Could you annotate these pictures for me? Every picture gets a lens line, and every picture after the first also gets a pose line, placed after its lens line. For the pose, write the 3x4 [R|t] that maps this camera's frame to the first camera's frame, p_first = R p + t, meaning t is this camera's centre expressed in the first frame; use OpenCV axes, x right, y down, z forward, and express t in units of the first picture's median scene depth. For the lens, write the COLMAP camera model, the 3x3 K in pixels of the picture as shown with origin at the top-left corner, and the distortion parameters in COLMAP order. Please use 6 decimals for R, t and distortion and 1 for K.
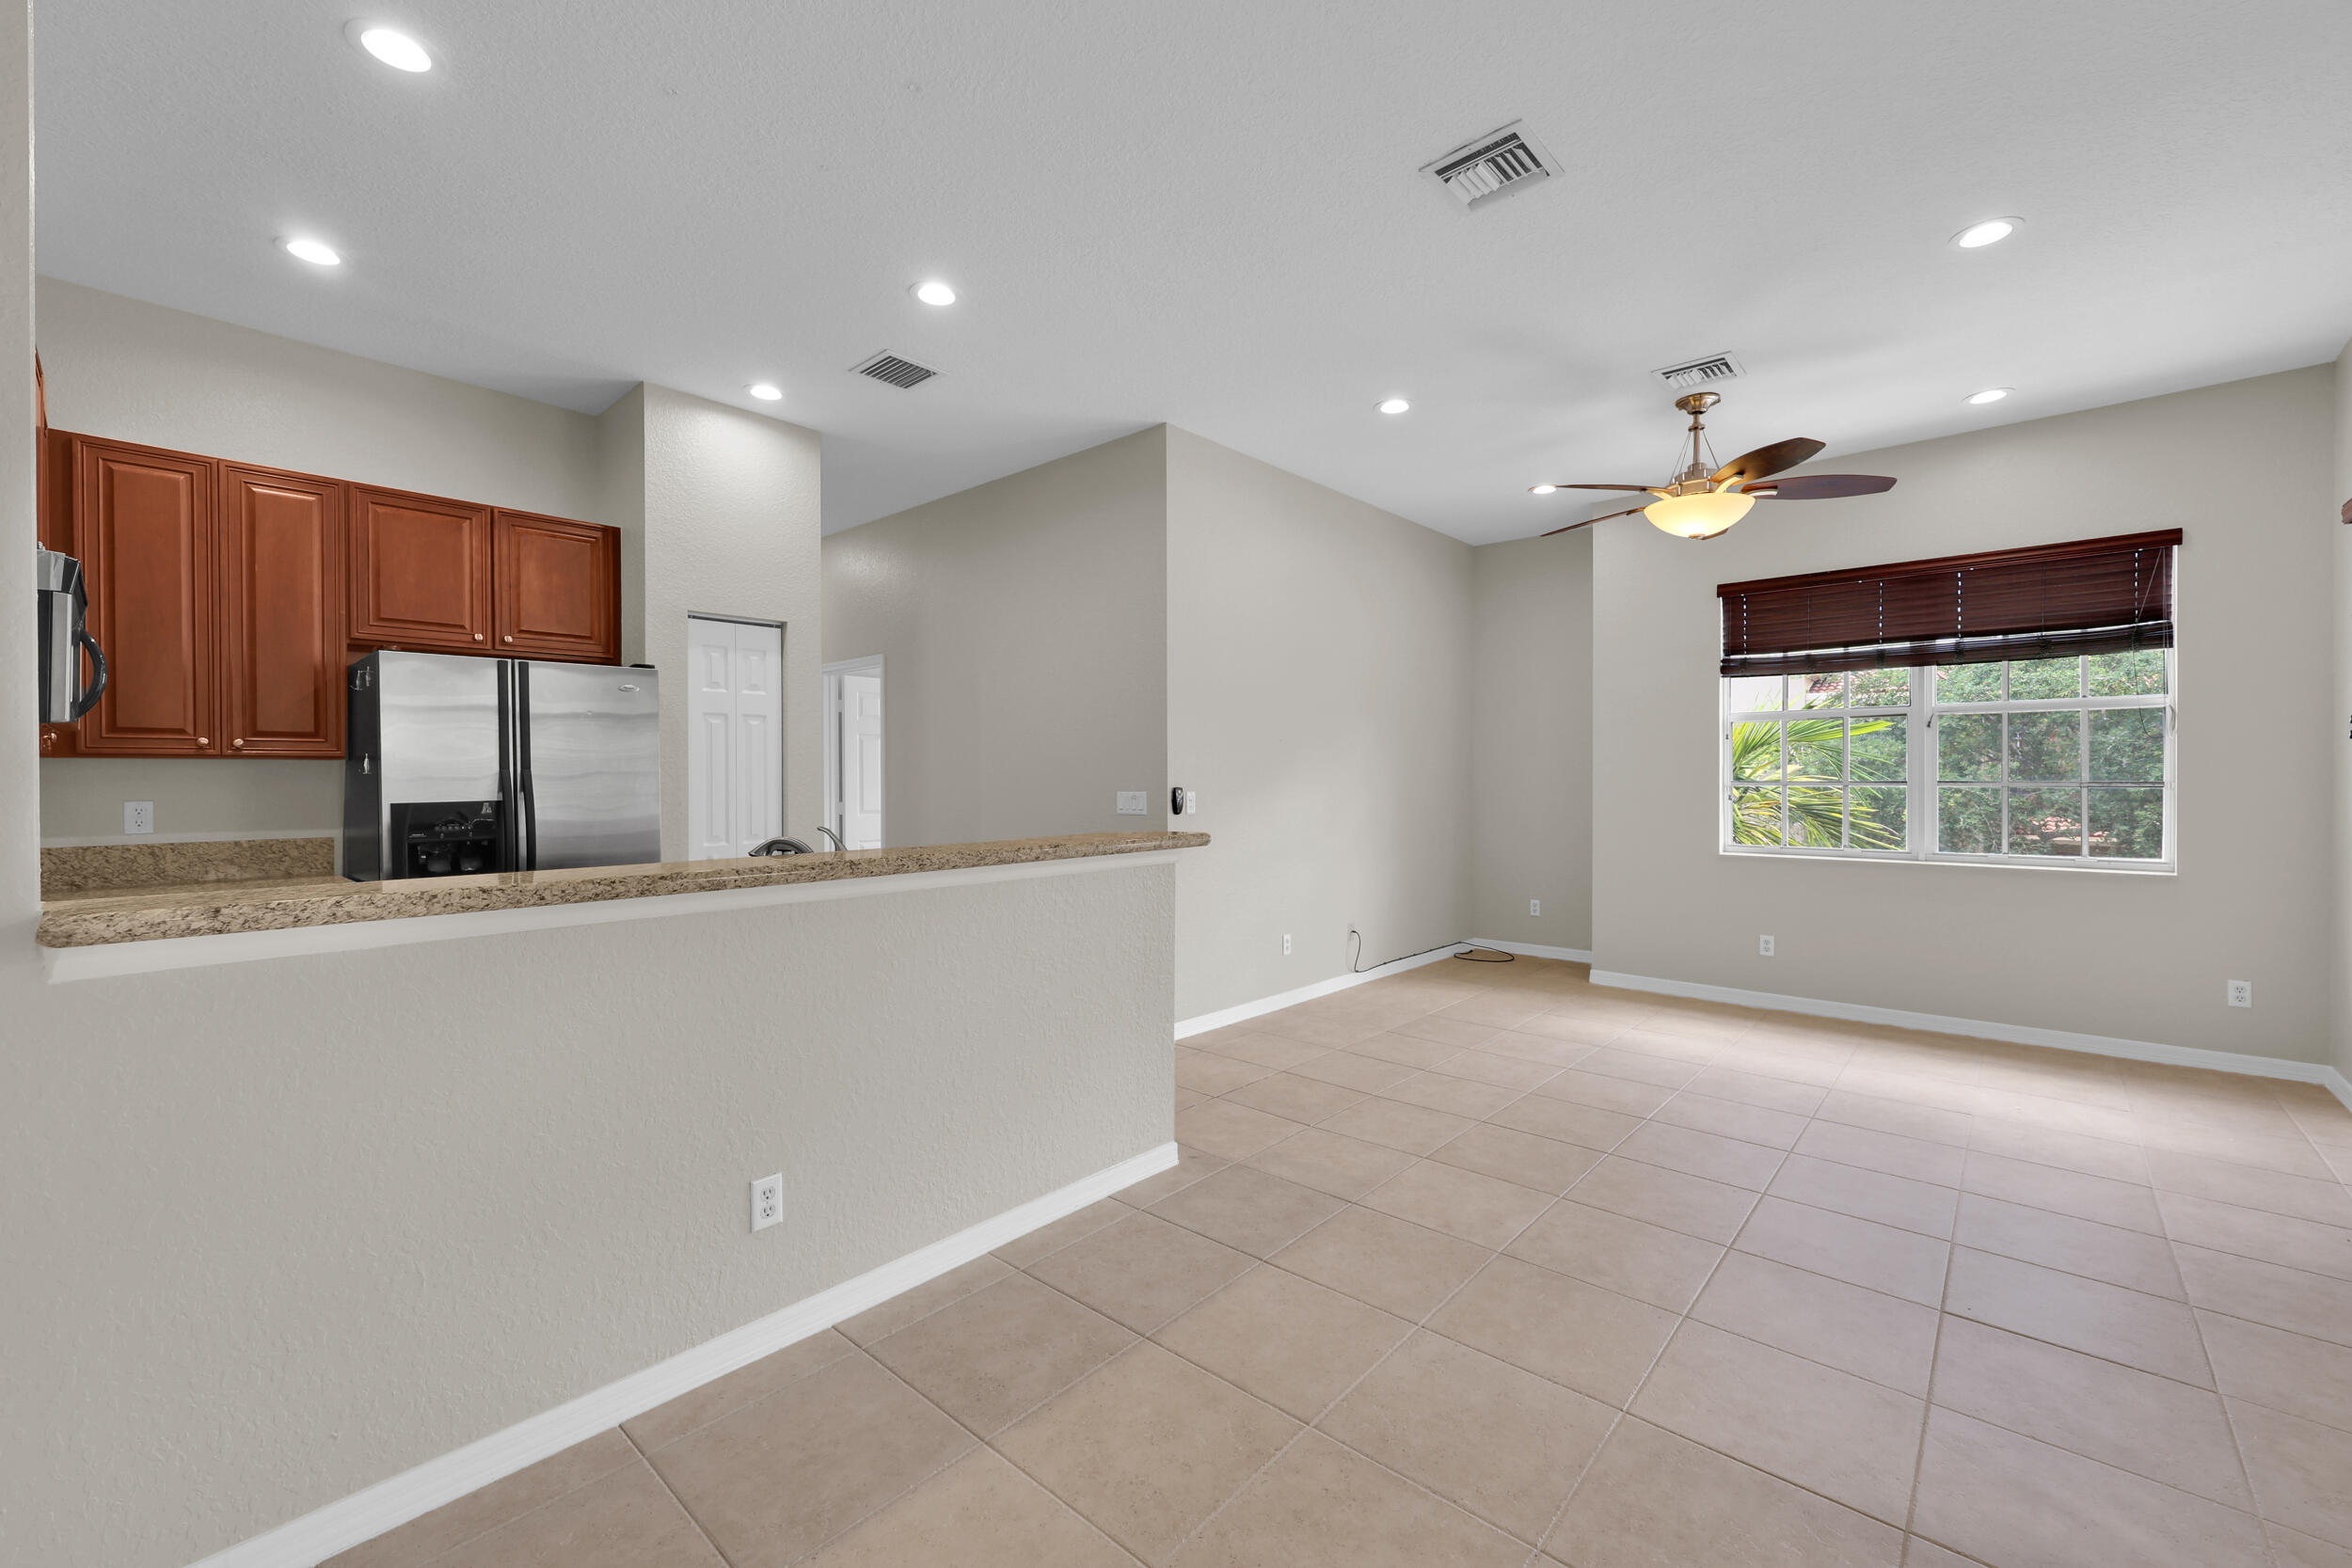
lens RADIAL K [[953.8, 0, 1172.4], [0, 953.8, 779.2], [0, 0, 1]] dist [-0.000769, -0.000071]
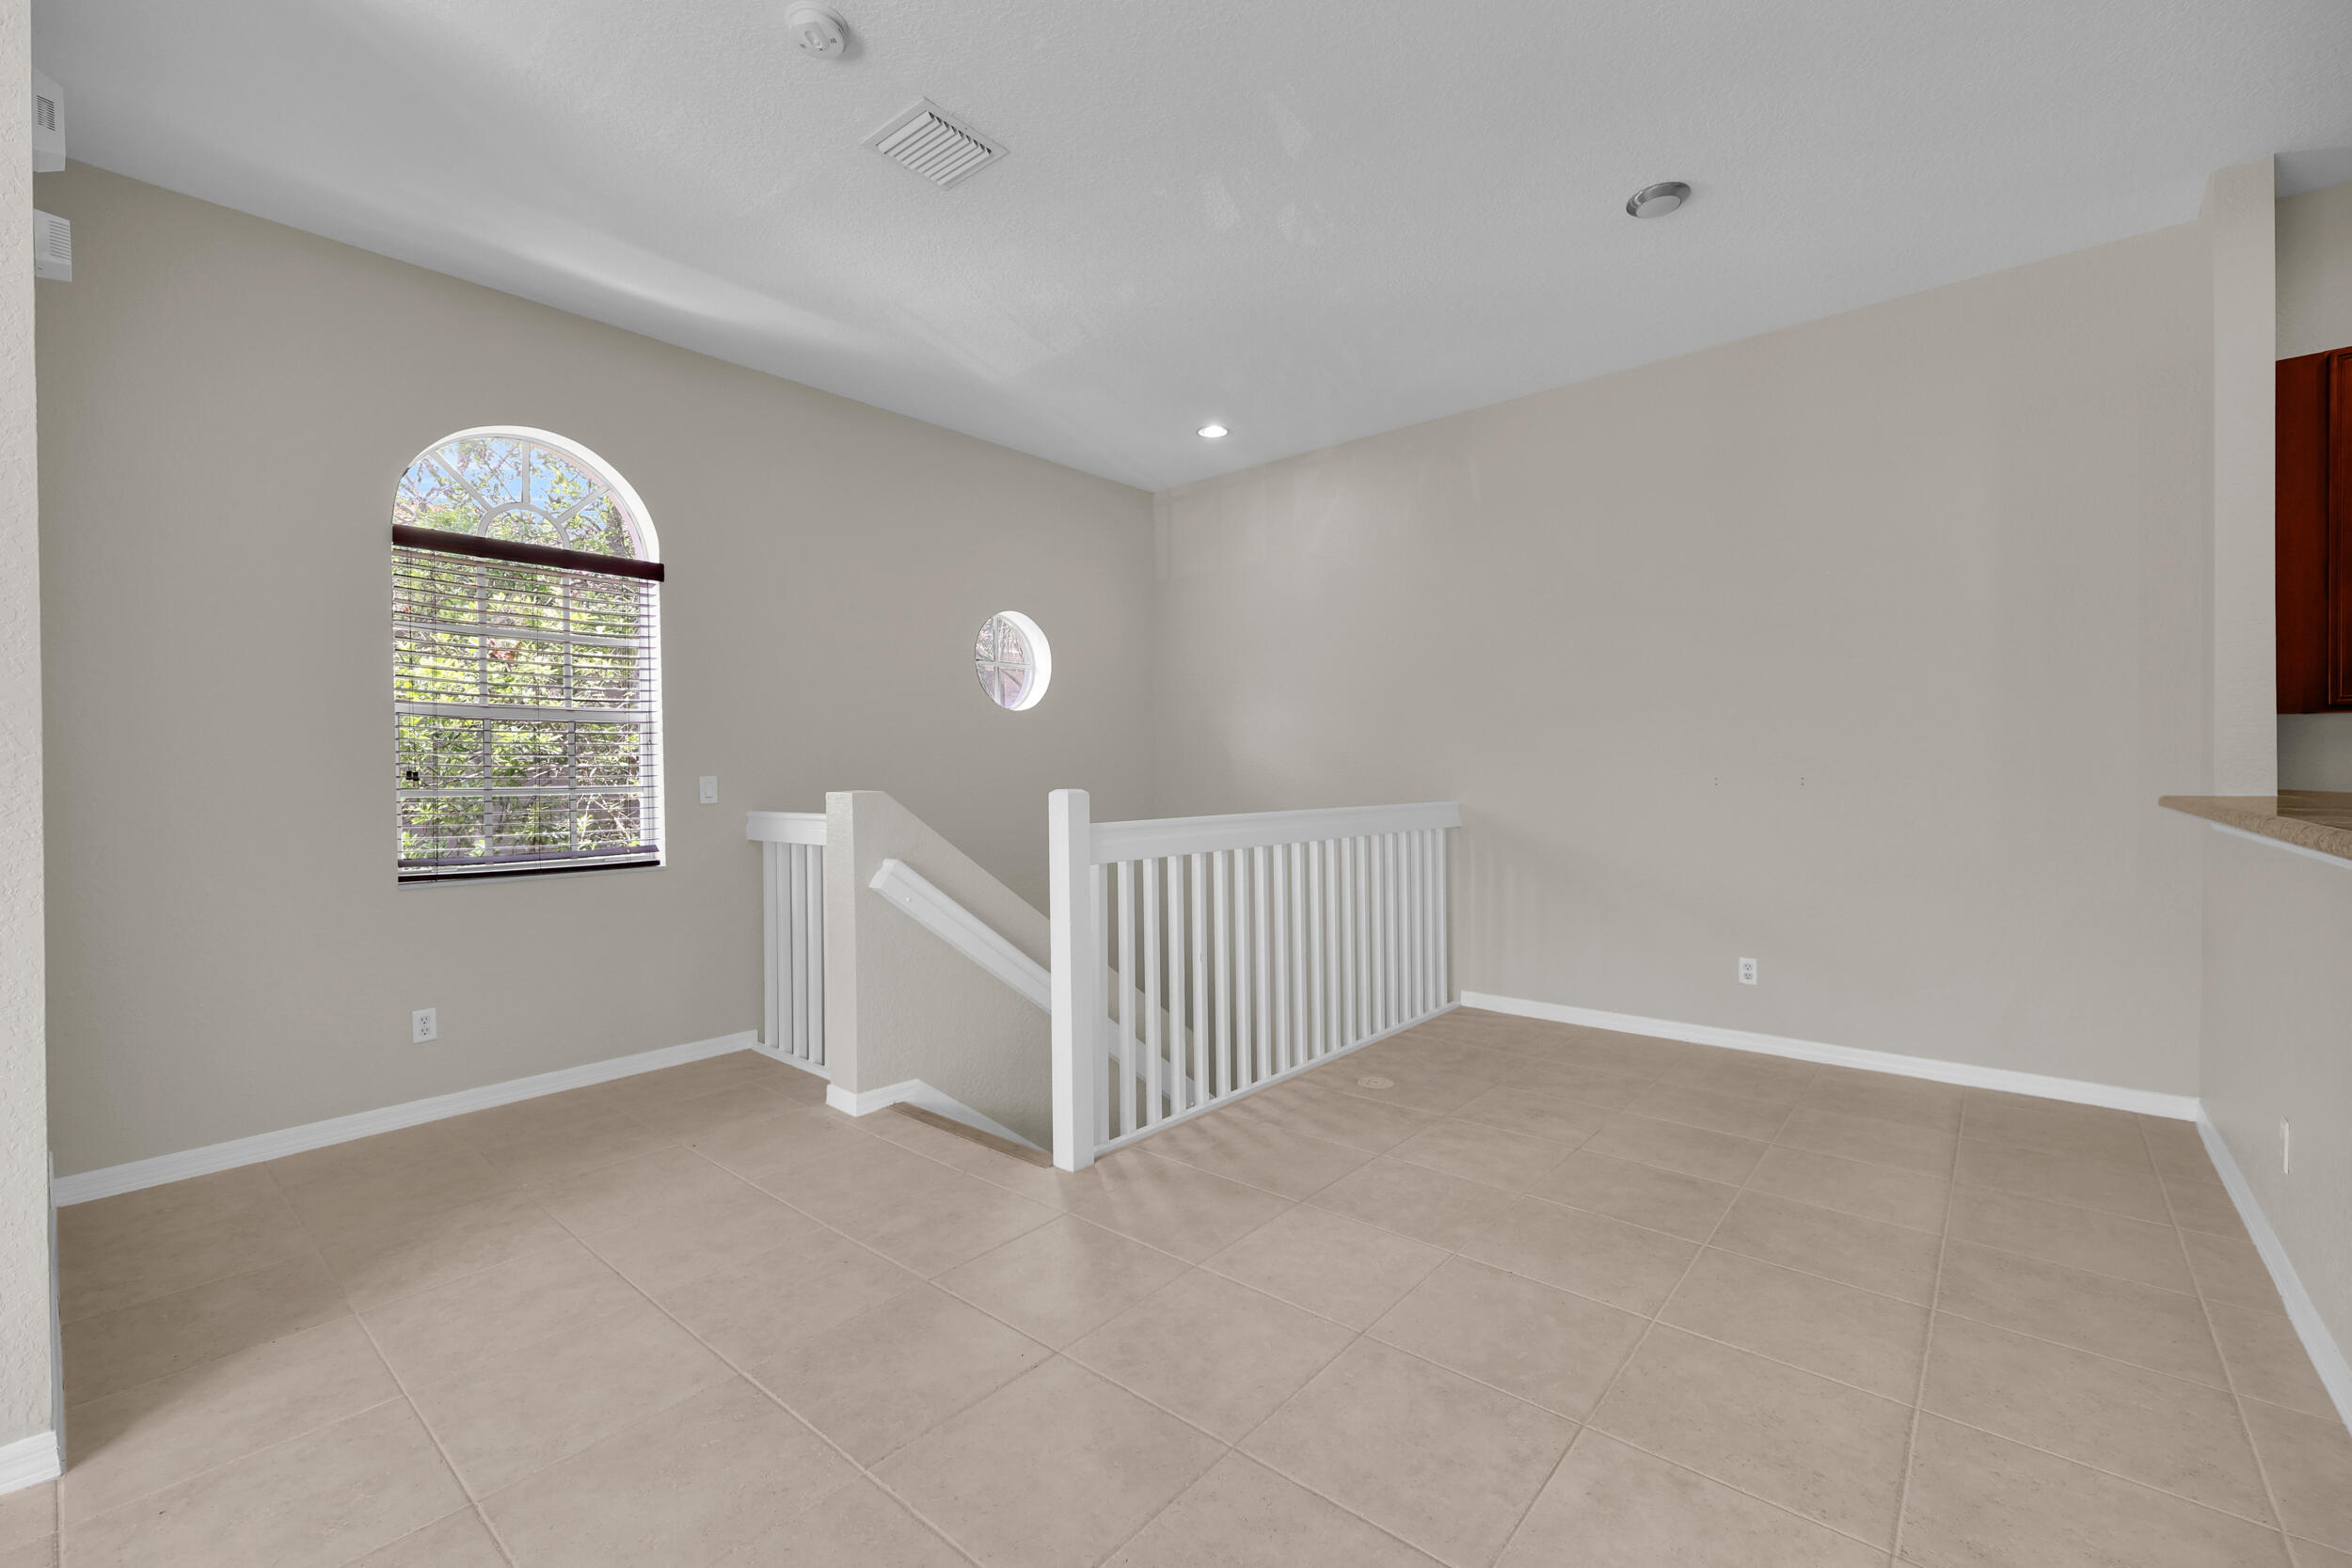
lens RADIAL K [[982.0, 0, 1163.9], [0, 982.0, 782.3], [0, 0, 1]] dist [0.000860, 0.000437]
pose [[-0.999824, 0.011413, -0.014876, 0.379494], [0.011247, 0.999875, 0.011152, 0.017837], [0.015002, 0.010983, -0.999827, 0.992122]]
